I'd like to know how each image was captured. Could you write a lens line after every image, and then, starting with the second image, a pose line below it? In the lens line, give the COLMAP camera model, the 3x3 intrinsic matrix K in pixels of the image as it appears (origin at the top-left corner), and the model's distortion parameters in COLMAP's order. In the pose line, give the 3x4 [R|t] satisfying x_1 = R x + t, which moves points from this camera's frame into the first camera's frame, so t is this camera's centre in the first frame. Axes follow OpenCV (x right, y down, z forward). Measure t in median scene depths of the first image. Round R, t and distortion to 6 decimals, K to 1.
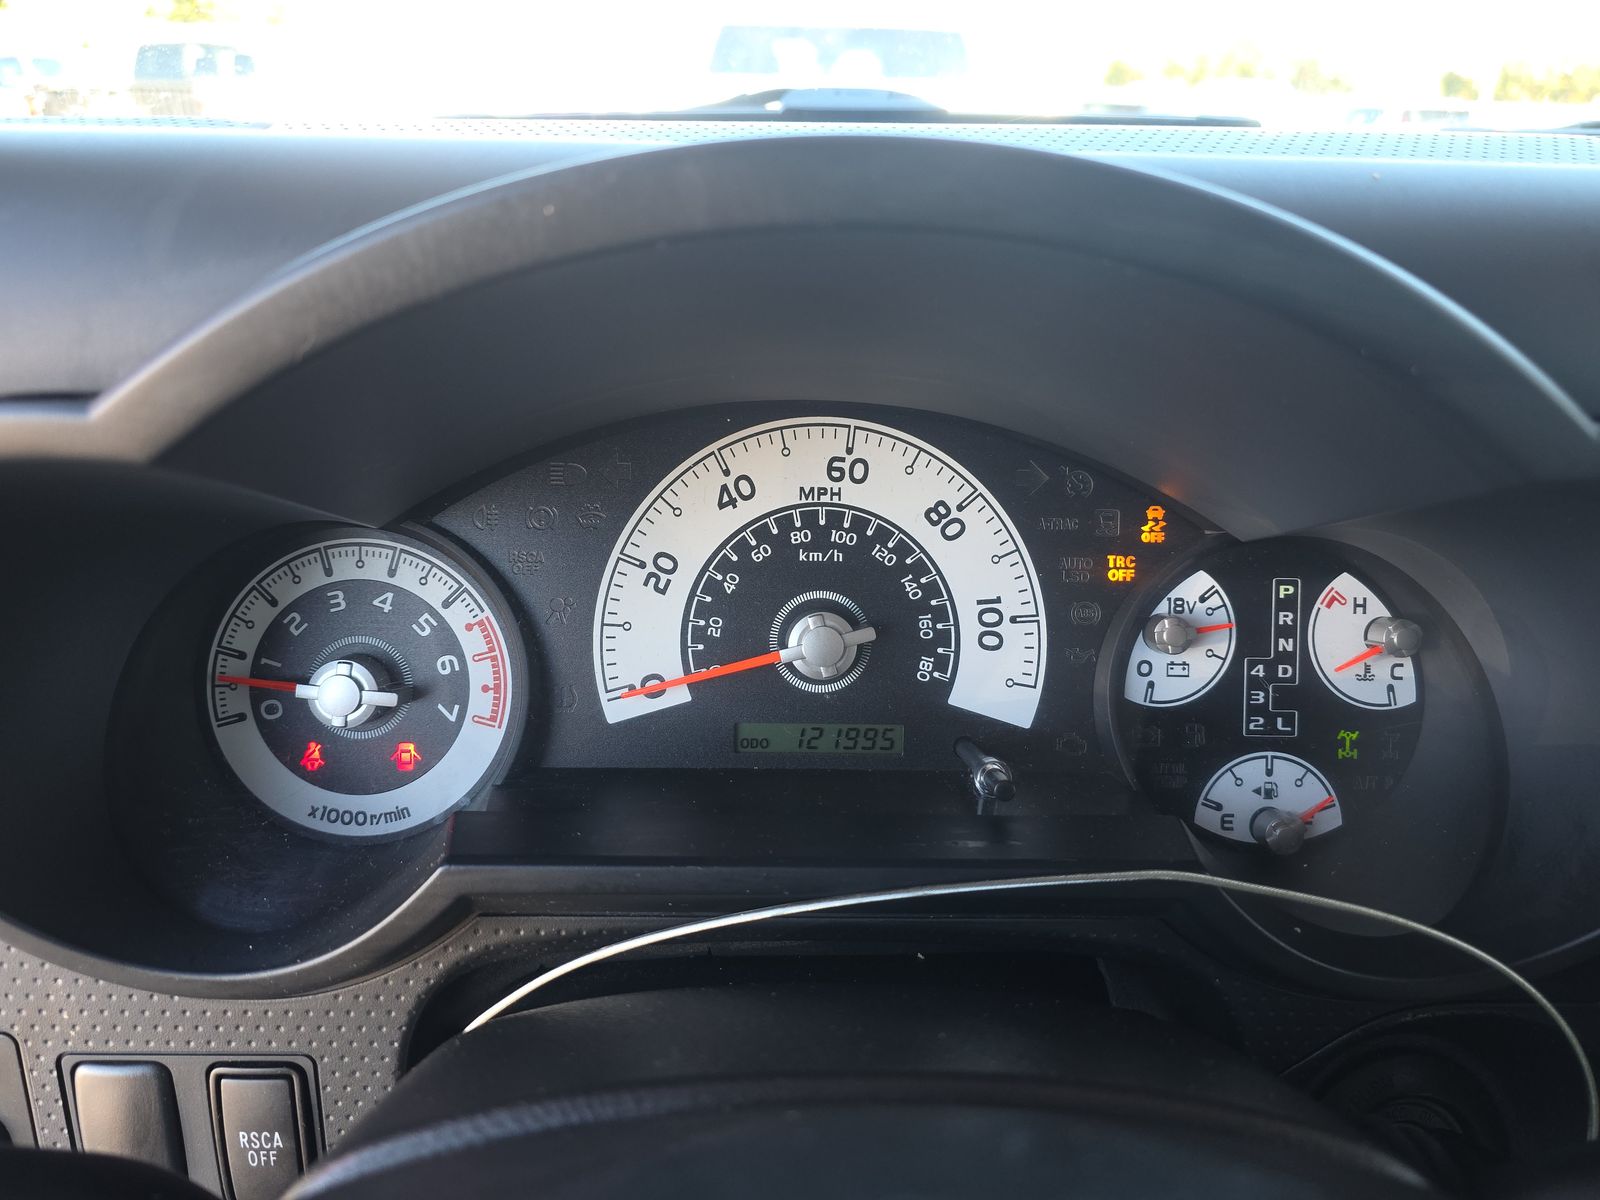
lens RADIAL K [[1066.9, 0, 794.3], [0, 1066.9, 592.9], [0, 0, 1]] dist [0.020728, -0.022270]
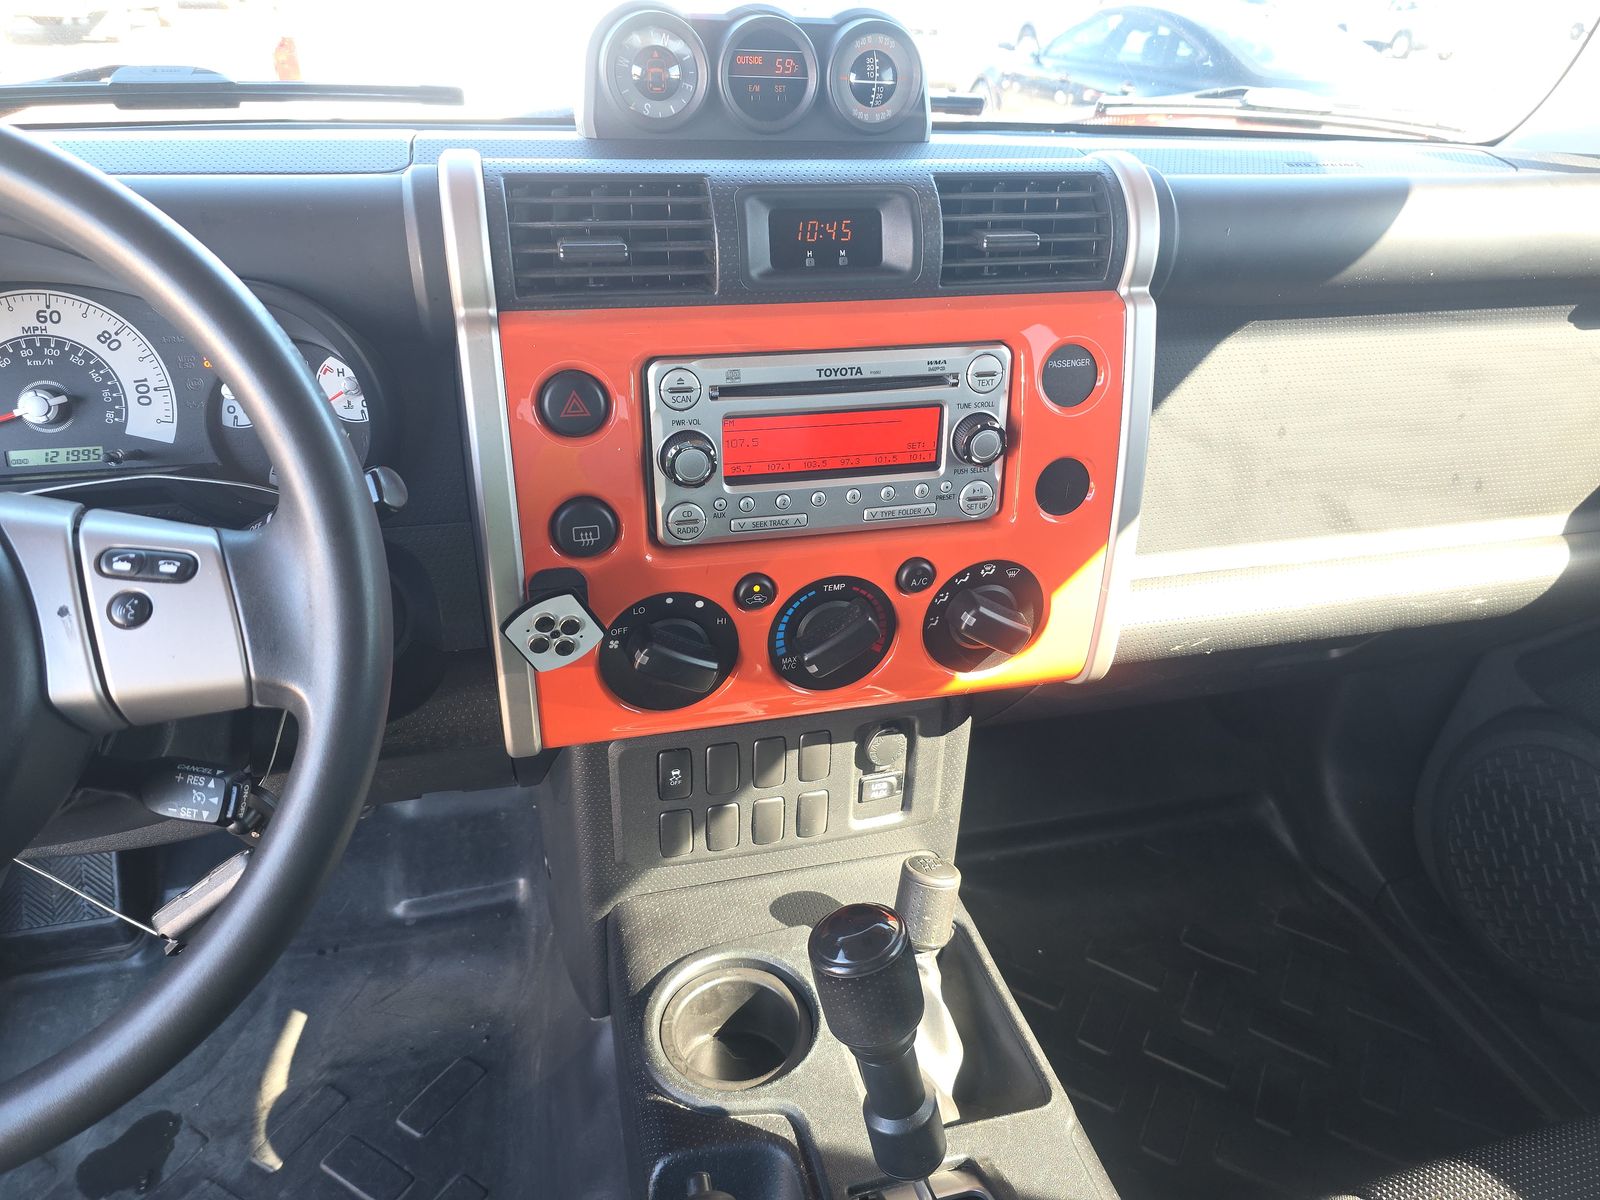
lens RADIAL K [[1066.9, 0, 802.6], [0, 1066.9, 604.4], [0, 0, 1]] dist [0.020728, -0.022270]
pose [[0.968758, -0.108725, 0.222904, 0.890868], [0.083495, 0.989296, 0.119671, 0.285612], [-0.233530, -0.097321, 0.967467, -1.270826]]
